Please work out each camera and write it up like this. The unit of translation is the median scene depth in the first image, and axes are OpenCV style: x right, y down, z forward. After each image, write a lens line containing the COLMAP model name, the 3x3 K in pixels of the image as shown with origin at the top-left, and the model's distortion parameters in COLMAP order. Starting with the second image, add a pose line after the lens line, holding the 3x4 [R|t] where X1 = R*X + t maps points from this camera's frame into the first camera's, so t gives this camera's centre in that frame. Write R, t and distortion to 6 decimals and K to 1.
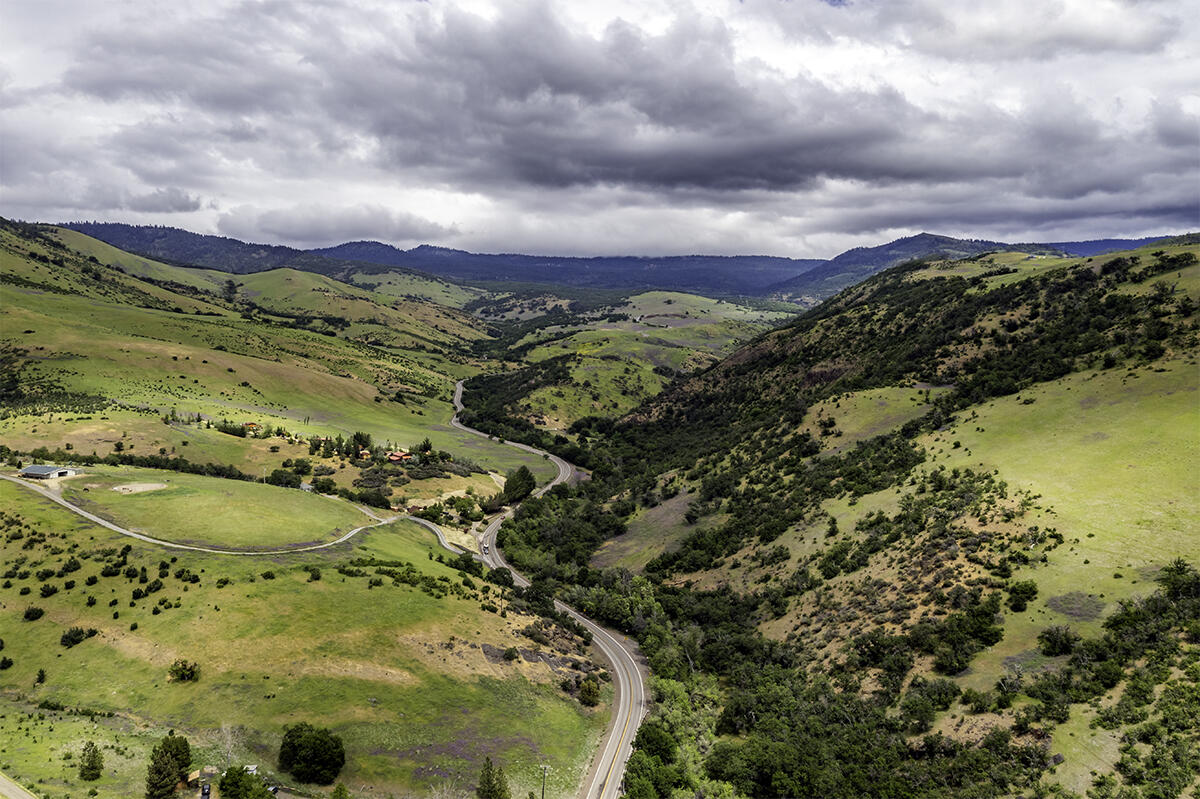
lens RADIAL K [[963.5, 0, 600.0], [0, 963.5, 399.5], [0, 0, 1]] dist [-0.020019, -0.003644]
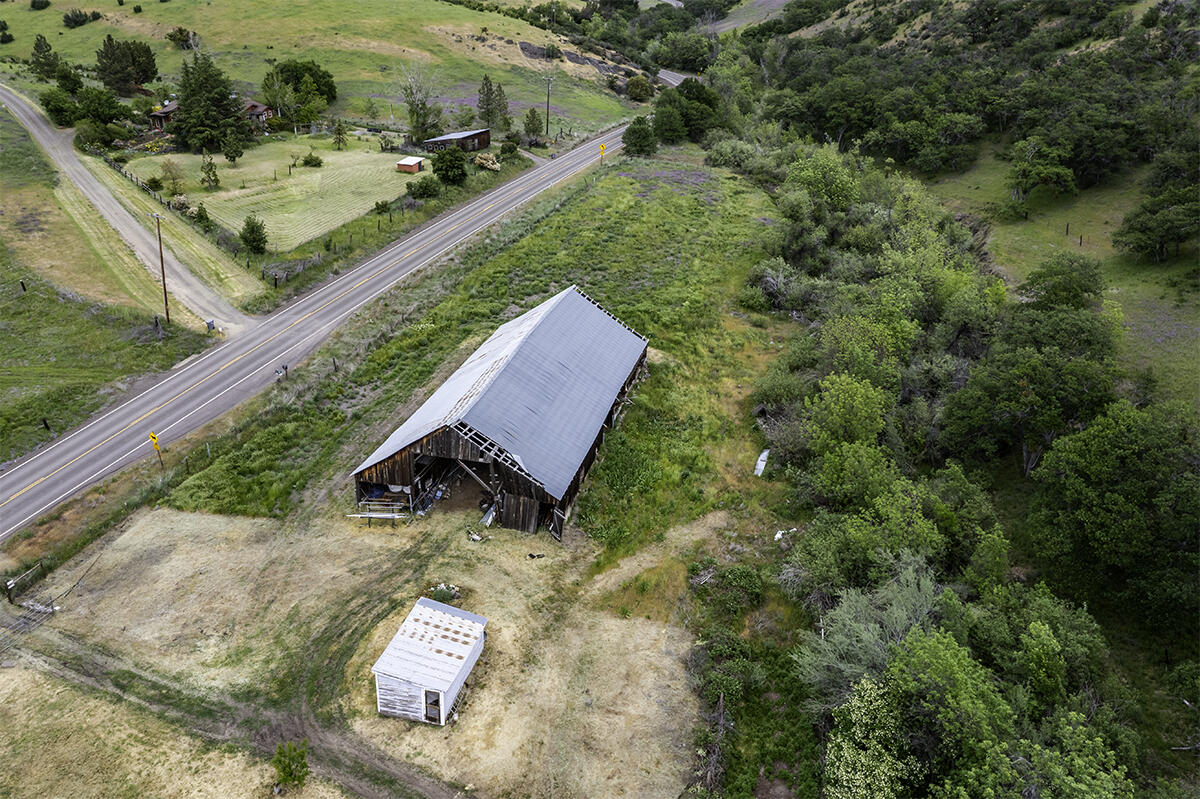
lens RADIAL K [[963.5, 0, 600.0], [0, 963.5, 399.5], [0, 0, 1]] dist [-0.020019, -0.003644]
pose [[0.988359, 0.052514, -0.142786, 0.093366], [-0.001093, 0.940963, 0.338508, 0.278238], [0.152133, -0.334412, 0.930067, 0.103651]]
